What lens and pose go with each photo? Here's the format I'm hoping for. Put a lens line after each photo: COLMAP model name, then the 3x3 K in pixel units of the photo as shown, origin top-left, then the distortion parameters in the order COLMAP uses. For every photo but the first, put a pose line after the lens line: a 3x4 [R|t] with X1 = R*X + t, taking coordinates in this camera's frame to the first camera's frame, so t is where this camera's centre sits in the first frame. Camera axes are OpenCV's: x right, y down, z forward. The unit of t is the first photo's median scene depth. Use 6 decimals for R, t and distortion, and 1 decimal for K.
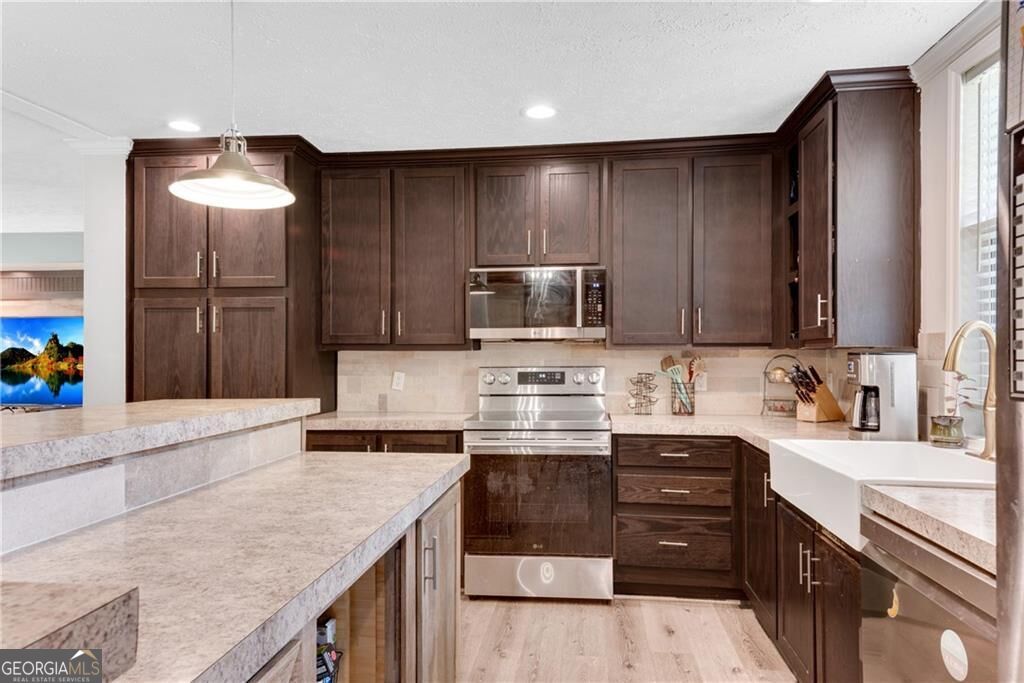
lens RADIAL K [[613.4, 0, 519.0], [0, 613.4, 347.4], [0, 0, 1]] dist [0.022402, 0.000758]
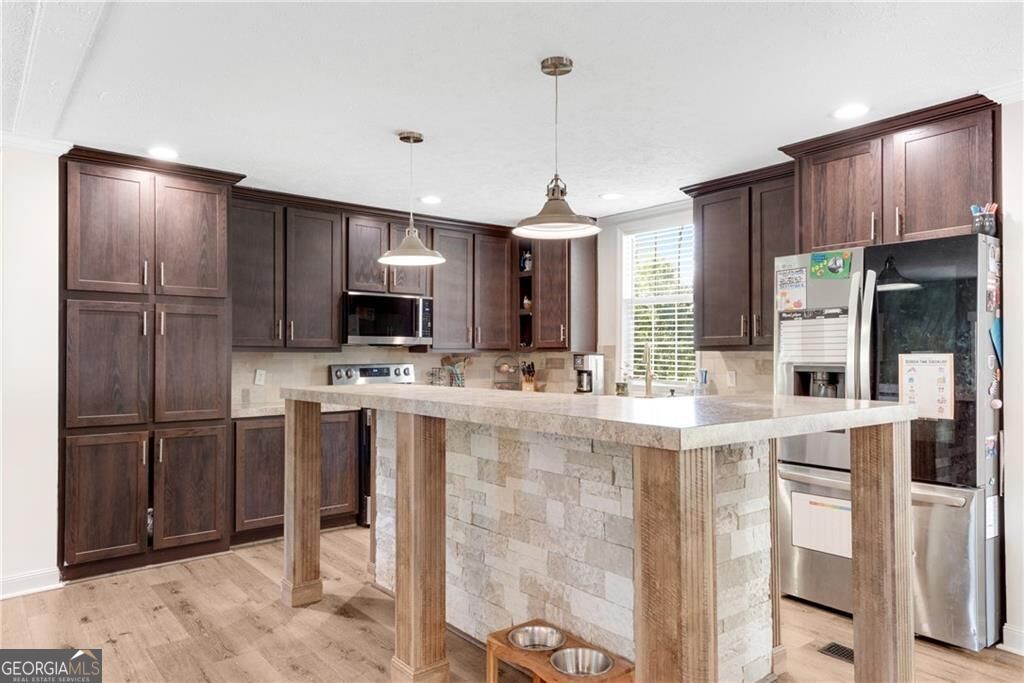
lens RADIAL K [[655.7, 0, 515.4], [0, 655.7, 338.7], [0, 0, 1]] dist [0.039181, -0.001619]
pose [[0.693919, 0.018972, 0.719803, -0.894639], [-0.006124, 0.999772, -0.020448, 0.002802], [-0.720027, 0.009781, 0.693877, -0.285706]]
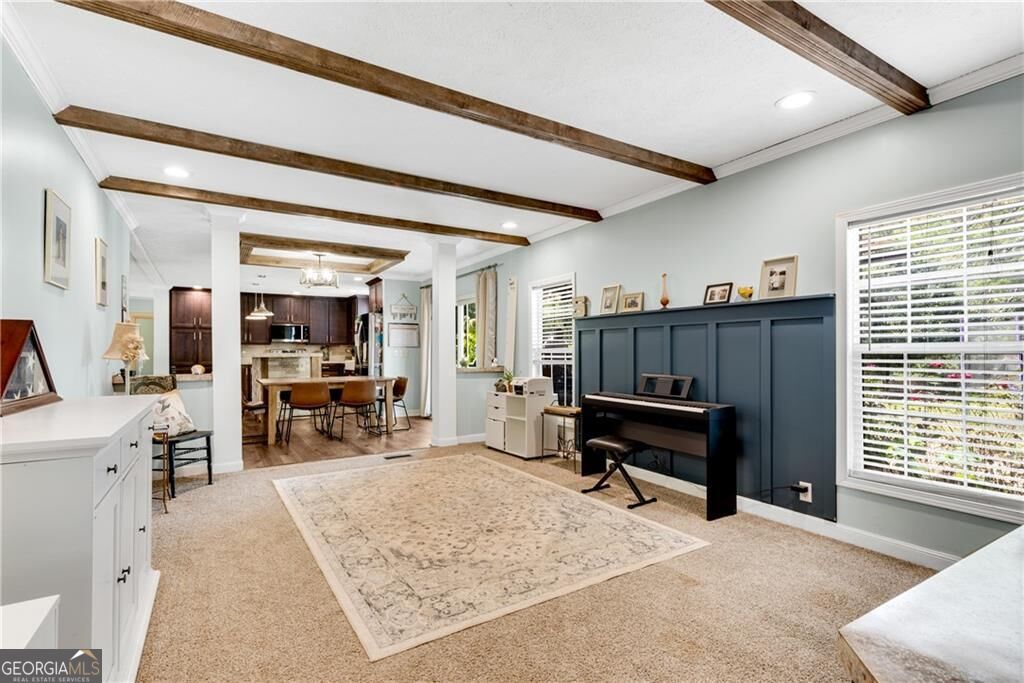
lens RADIAL K [[512.9, 0, 516.6], [0, 512.9, 347.1], [0, 0, 1]] dist [0.018104, 0.000533]
pose [[0.789508, 0.005166, 0.613719, -0.886377], [-0.000836, 0.999973, -0.007342, 0.043618], [-0.613740, 0.005283, 0.789490, -2.642440]]
